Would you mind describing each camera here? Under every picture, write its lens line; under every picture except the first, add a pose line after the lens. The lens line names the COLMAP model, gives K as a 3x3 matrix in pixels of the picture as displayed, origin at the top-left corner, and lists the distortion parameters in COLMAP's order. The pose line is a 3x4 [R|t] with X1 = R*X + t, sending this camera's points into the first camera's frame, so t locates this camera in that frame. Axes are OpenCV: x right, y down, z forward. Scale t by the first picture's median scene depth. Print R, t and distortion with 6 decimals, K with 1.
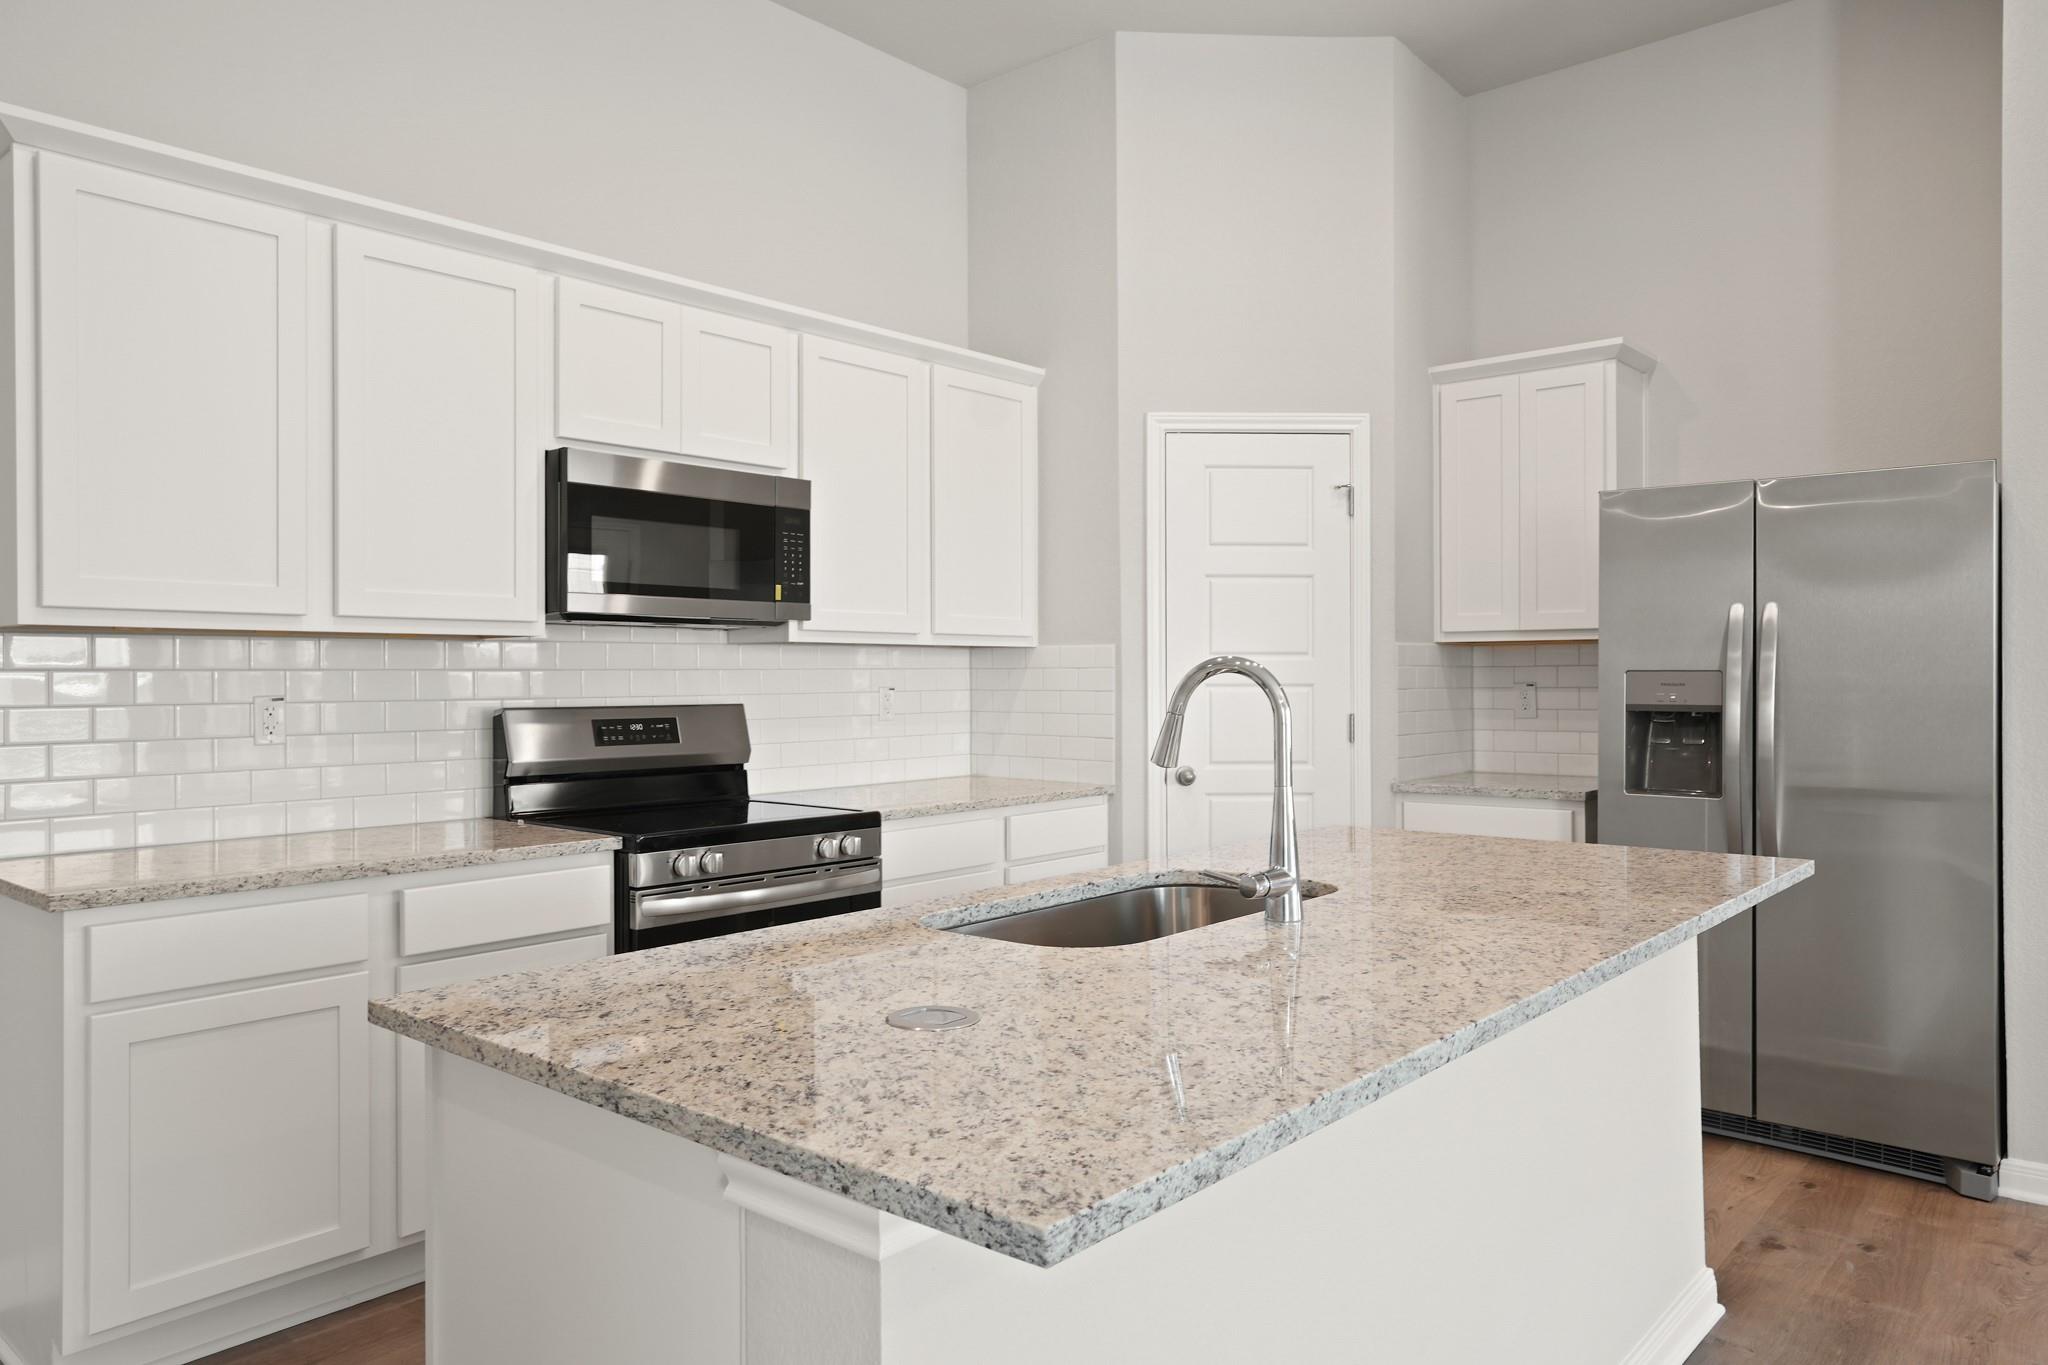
lens RADIAL K [[1381.6, 0, 1018.9], [0, 1381.6, 681.6], [0, 0, 1]] dist [-0.044626, 0.076601]
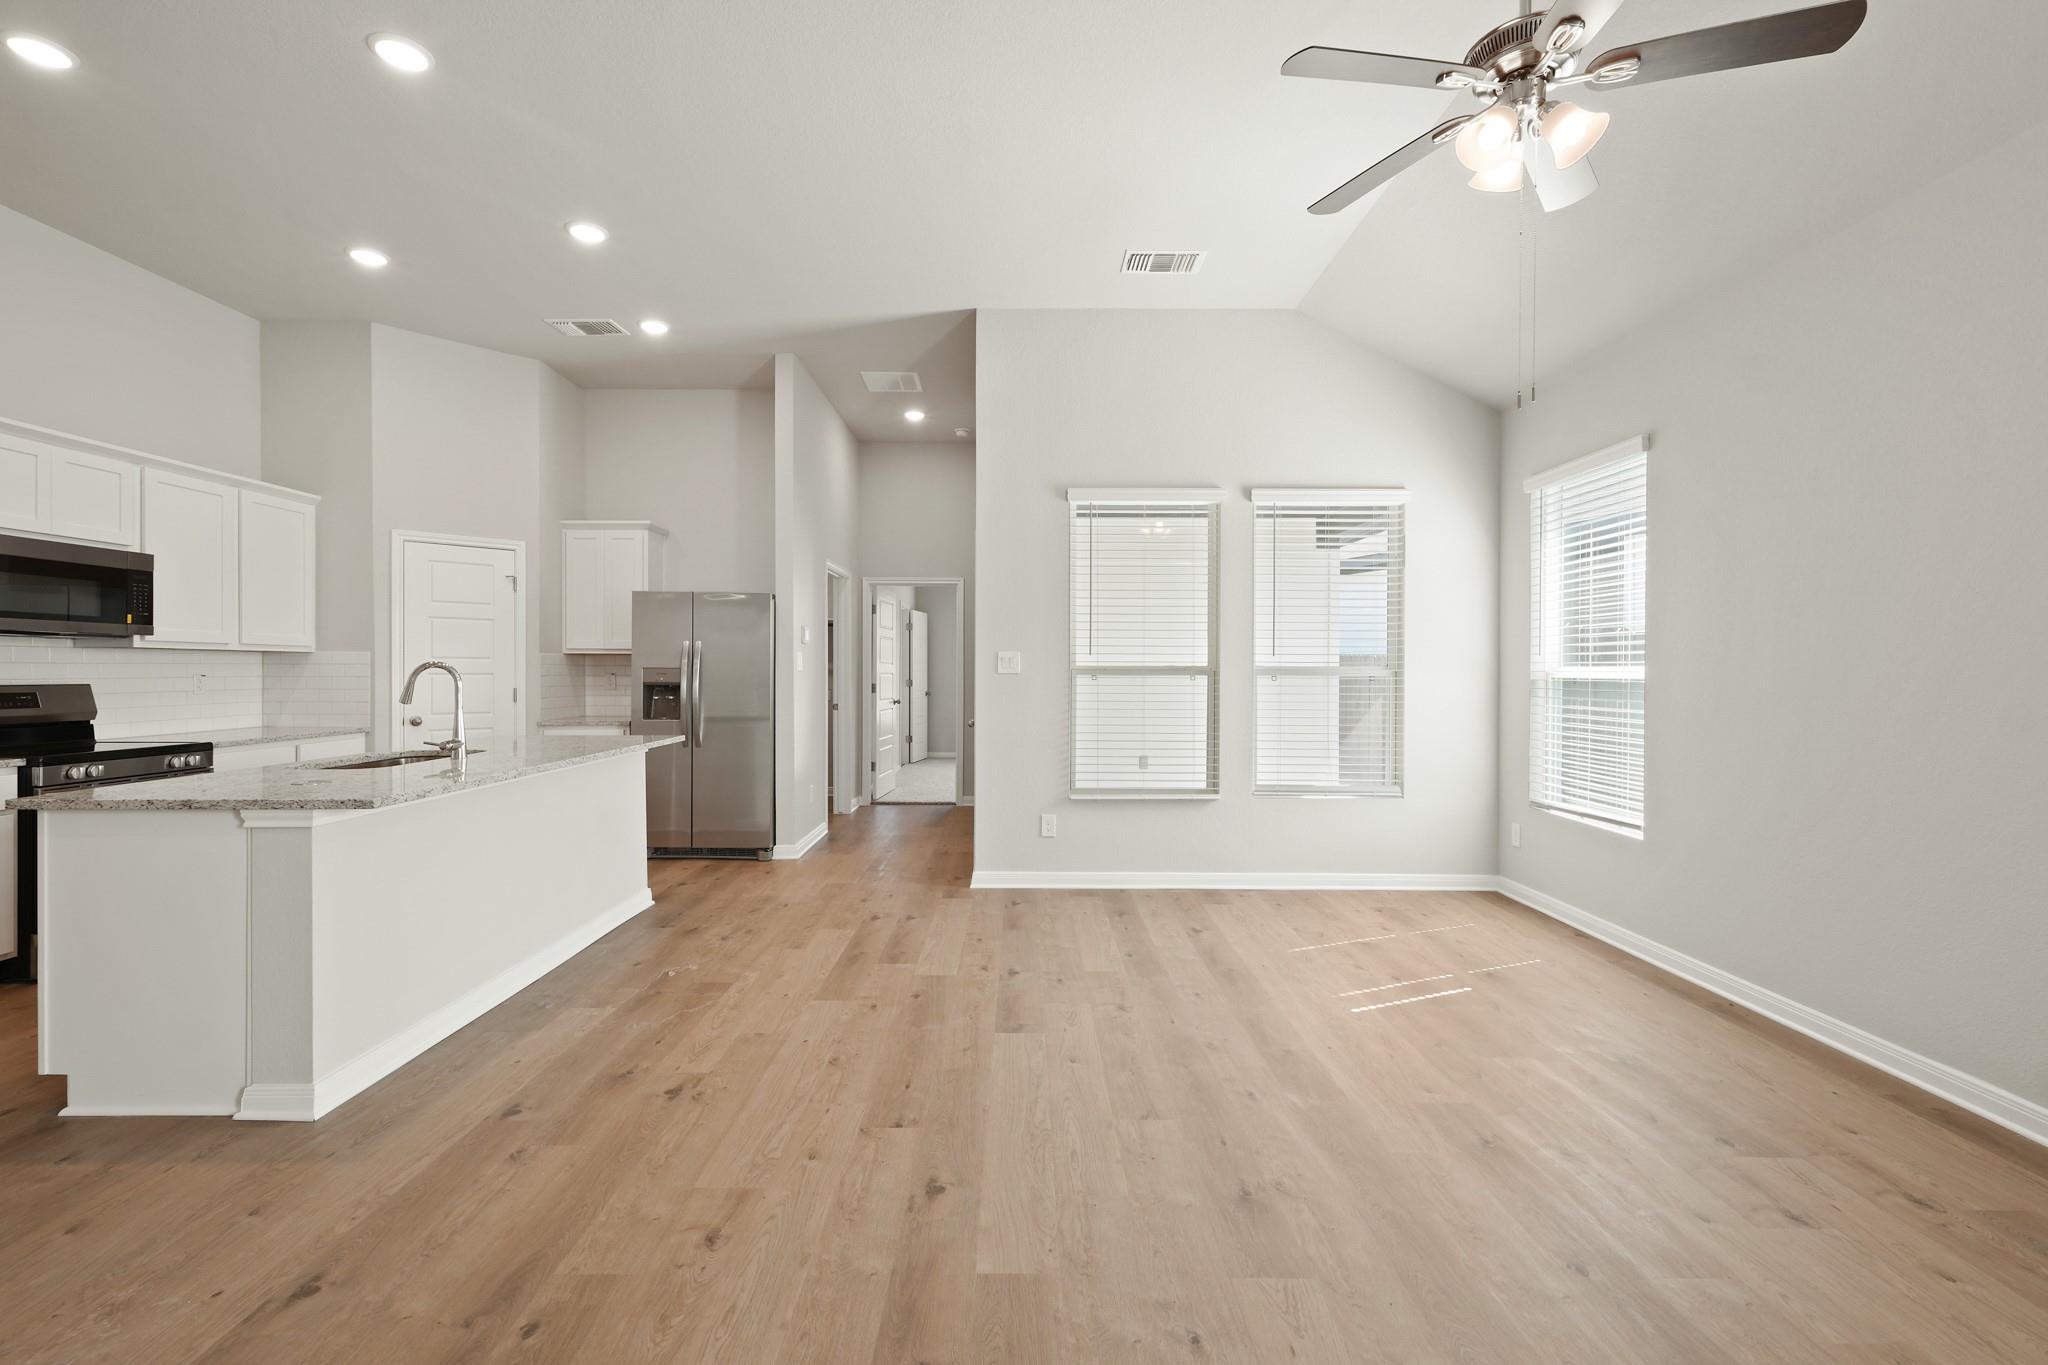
lens RADIAL K [[877.5, 0, 1024.0], [0, 877.5, 673.6], [0, 0, 1]] dist [0.007804, -0.001088]
pose [[0.749827, 0.002449, 0.661629, -0.067744], [-0.001979, 0.999997, -0.001458, 0.003123], [-0.661631, -0.000216, 0.749830, -0.581235]]
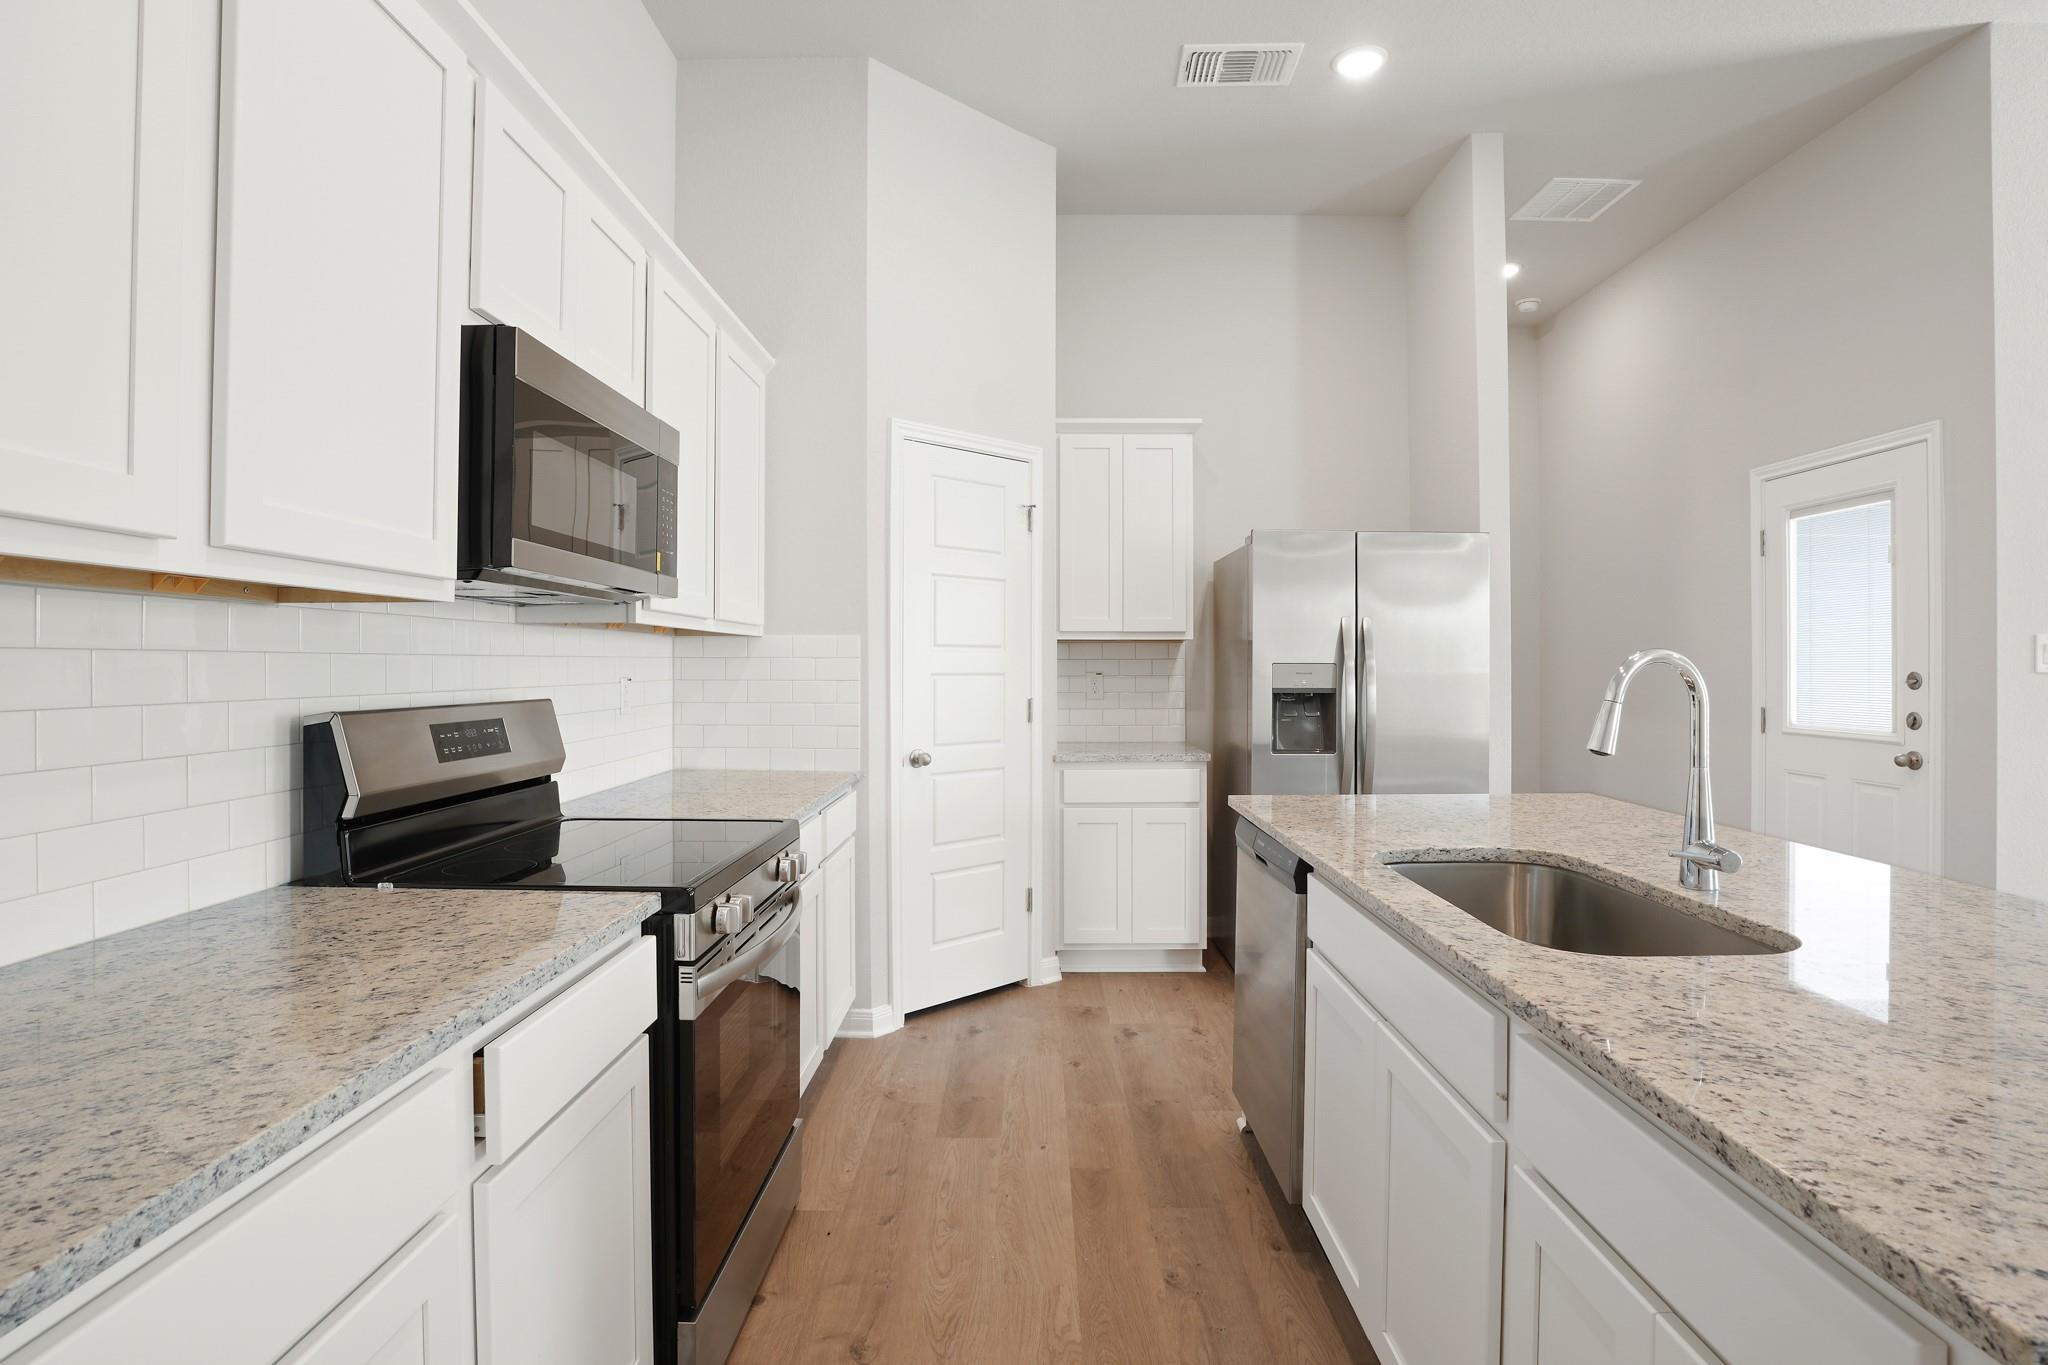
lens RADIAL K [[1015.1, 0, 1023.5], [0, 1015.1, 670.3], [0, 0, 1]] dist [-0.053958, -0.000011]
pose [[0.756888, 0.001306, 0.653543, -0.409391], [-0.001827, 0.999998, 0.000118, -0.000900], [-0.653542, -0.001283, 0.756889, 0.416633]]
